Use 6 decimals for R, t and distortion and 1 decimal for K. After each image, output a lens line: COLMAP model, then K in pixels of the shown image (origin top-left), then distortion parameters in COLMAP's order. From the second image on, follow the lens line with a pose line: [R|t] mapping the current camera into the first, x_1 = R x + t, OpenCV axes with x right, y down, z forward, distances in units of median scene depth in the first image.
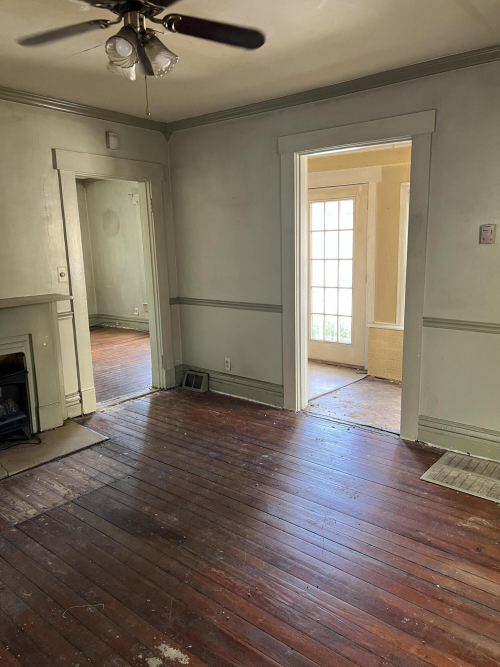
lens RADIAL K [[505.7, 0, 247.6], [0, 505.7, 333.2], [0, 0, 1]] dist [0.039255, -0.036503]
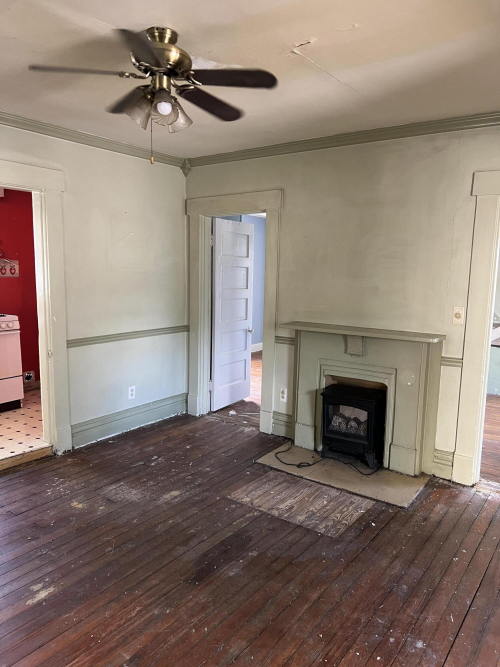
lens RADIAL K [[505.7, 0, 251.6], [0, 505.7, 336.1], [0, 0, 1]] dist [0.039255, -0.036503]
pose [[0.073393, 0.160416, -0.984317, 0.538336], [-0.213123, 0.966702, 0.141655, -0.147431], [0.974265, 0.199384, 0.105137, 0.649445]]
